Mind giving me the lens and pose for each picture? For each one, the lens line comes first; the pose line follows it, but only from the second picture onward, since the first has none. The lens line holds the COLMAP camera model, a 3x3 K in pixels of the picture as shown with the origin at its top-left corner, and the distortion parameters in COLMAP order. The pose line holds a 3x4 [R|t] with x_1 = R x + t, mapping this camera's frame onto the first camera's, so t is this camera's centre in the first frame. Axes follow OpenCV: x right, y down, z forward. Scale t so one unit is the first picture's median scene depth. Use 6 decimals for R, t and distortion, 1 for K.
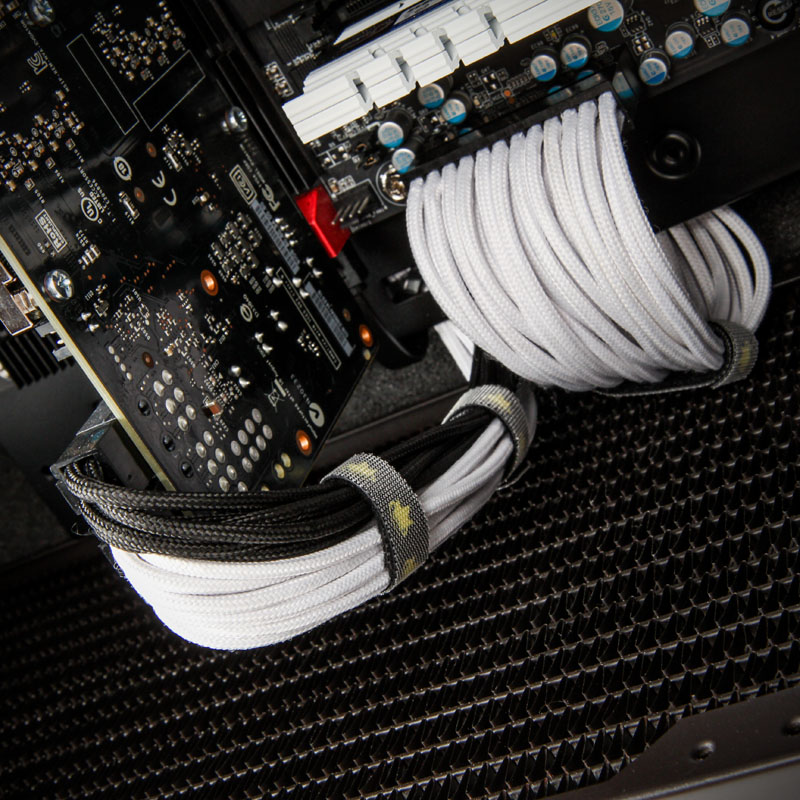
lens RADIAL K [[1715.5, 0, 400.0], [0, 1715.5, 400.0], [0, 0, 1]] dist [-0.027954, -0.293736]
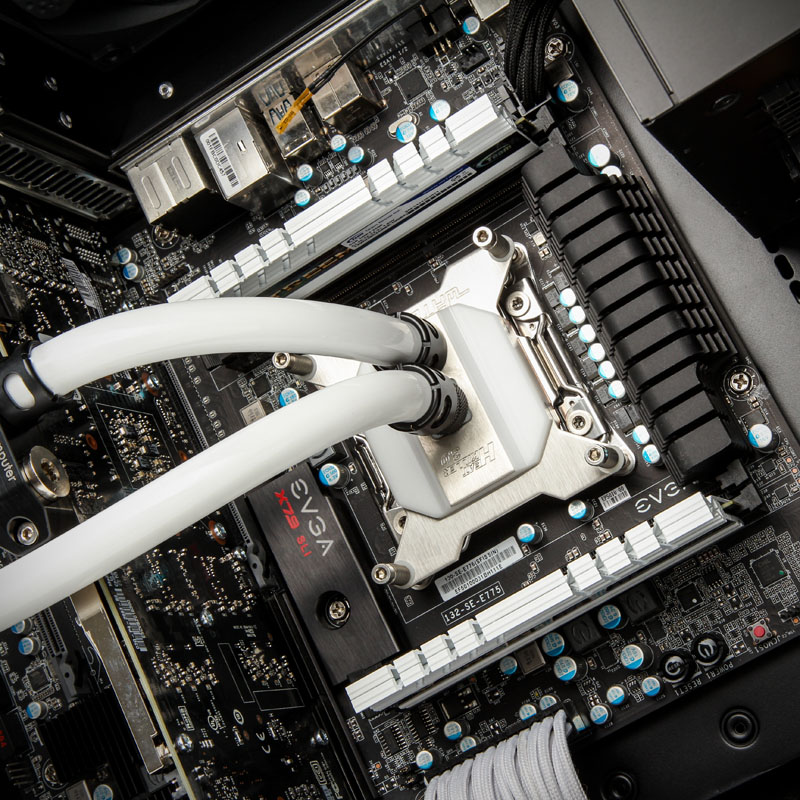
lens RADIAL K [[1715.5, 0, 400.0], [0, 1715.5, 400.0], [0, 0, 1]] dist [-0.027954, -0.293736]
pose [[0.990058, 0.057258, -0.128478, 0.153081], [-0.122619, 0.798860, -0.588887, 0.491419], [0.068917, 0.598786, 0.797939, -0.368899]]
